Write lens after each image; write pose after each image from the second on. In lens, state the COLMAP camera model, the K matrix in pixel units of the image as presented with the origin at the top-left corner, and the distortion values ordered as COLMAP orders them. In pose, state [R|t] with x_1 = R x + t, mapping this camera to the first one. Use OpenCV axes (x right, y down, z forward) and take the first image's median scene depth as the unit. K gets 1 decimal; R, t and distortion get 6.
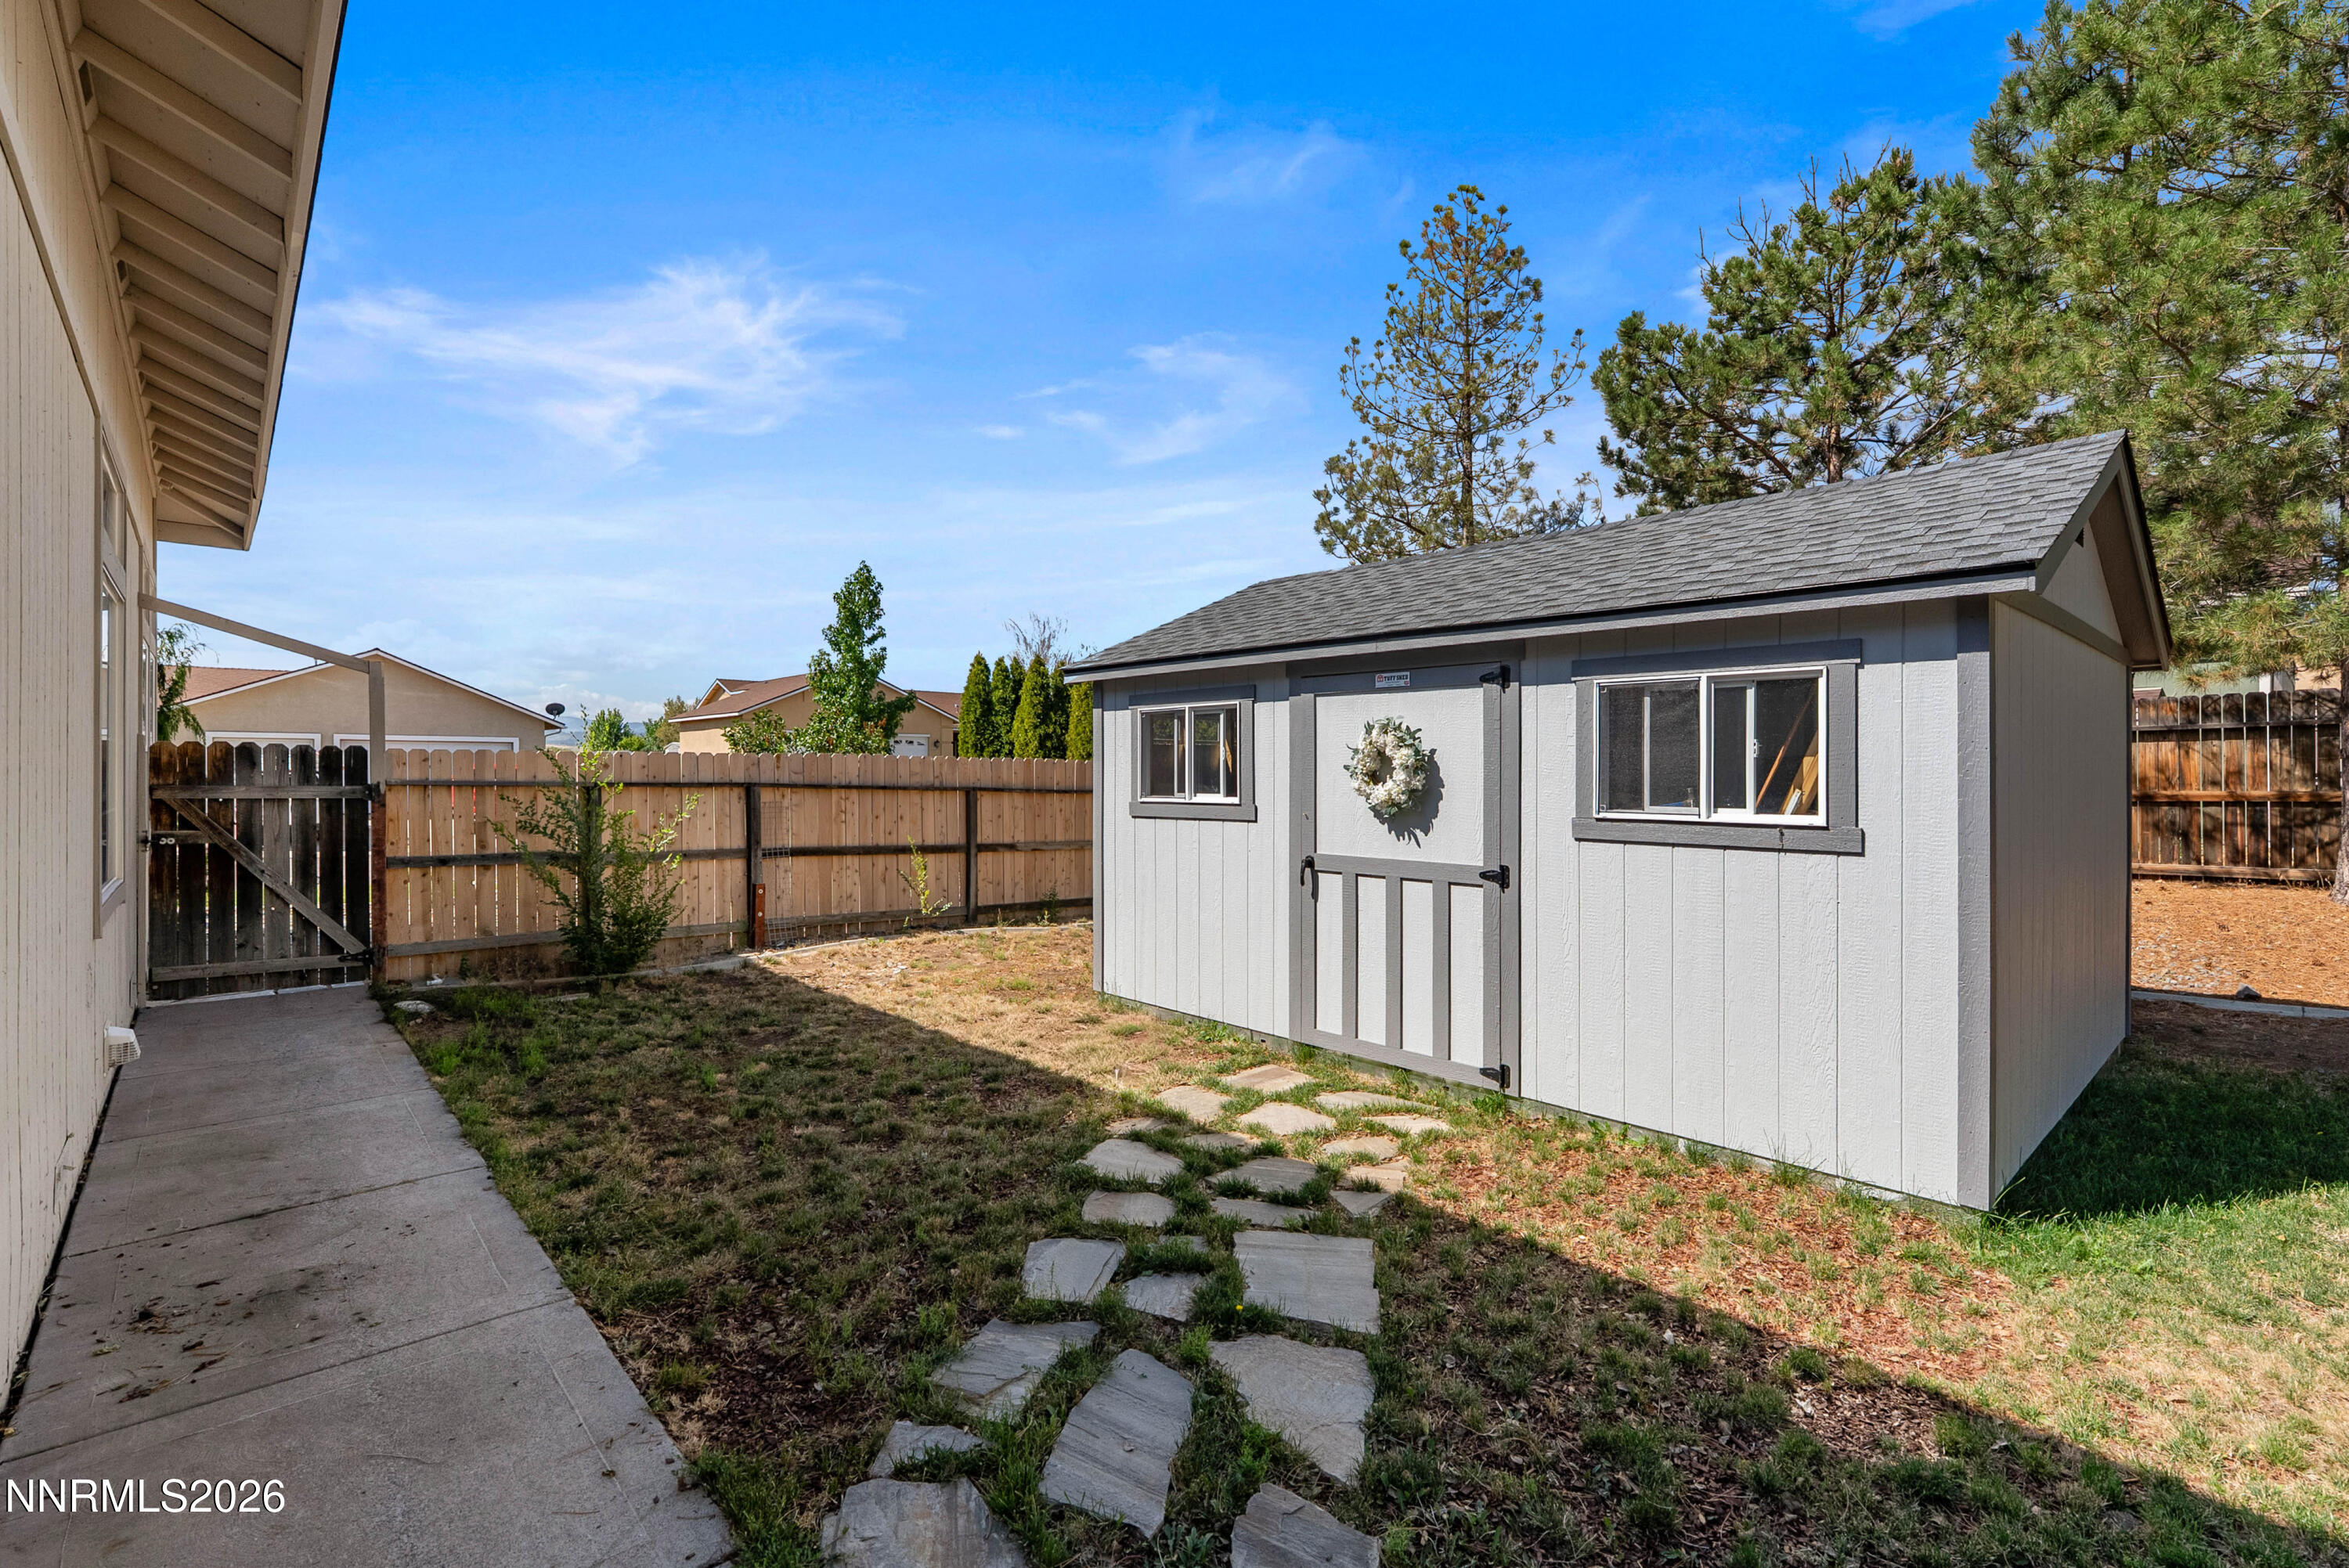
lens RADIAL K [[1095.4, 0, 1174.9], [0, 1095.4, 770.7], [0, 0, 1]] dist [-0.004344, 0.004372]
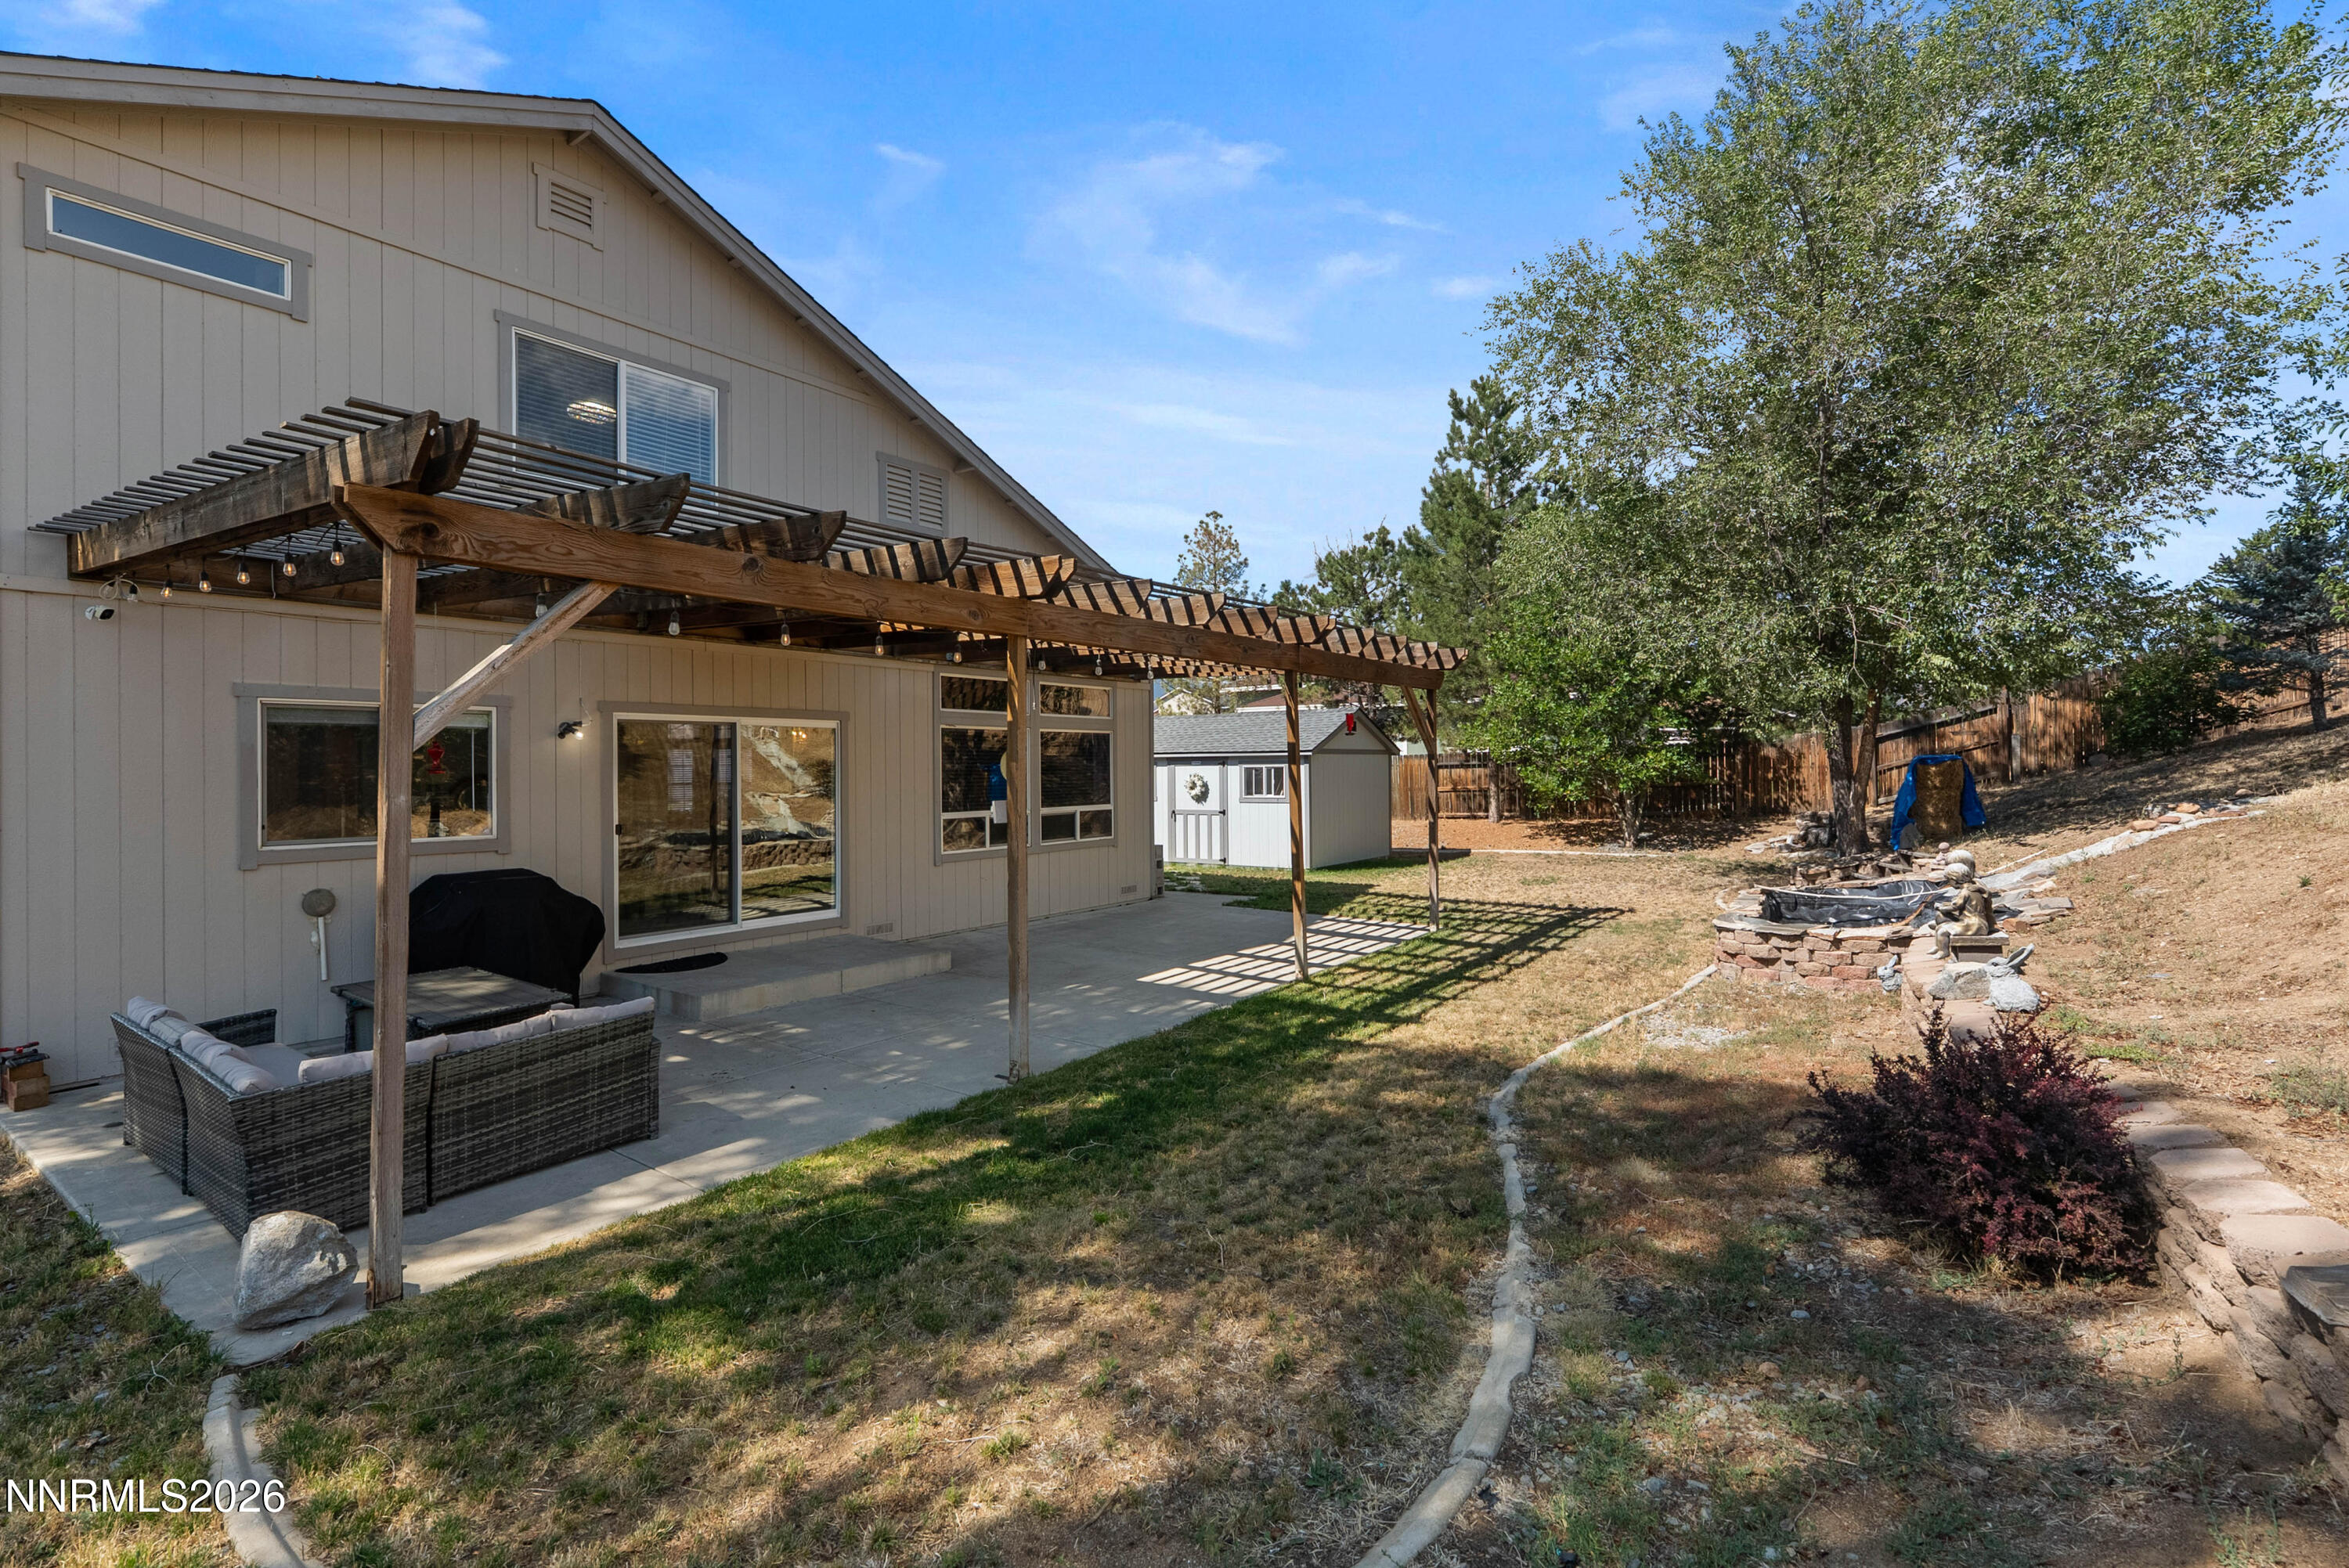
lens RADIAL K [[1095.4, 0, 1172.9], [0, 1095.4, 767.6], [0, 0, 1]] dist [-0.004344, 0.004372]
pose [[0.976552, -0.011609, 0.214968, -0.709716], [0.011074, 0.999932, 0.003695, -0.081489], [-0.214997, -0.001228, 0.976614, -2.744263]]
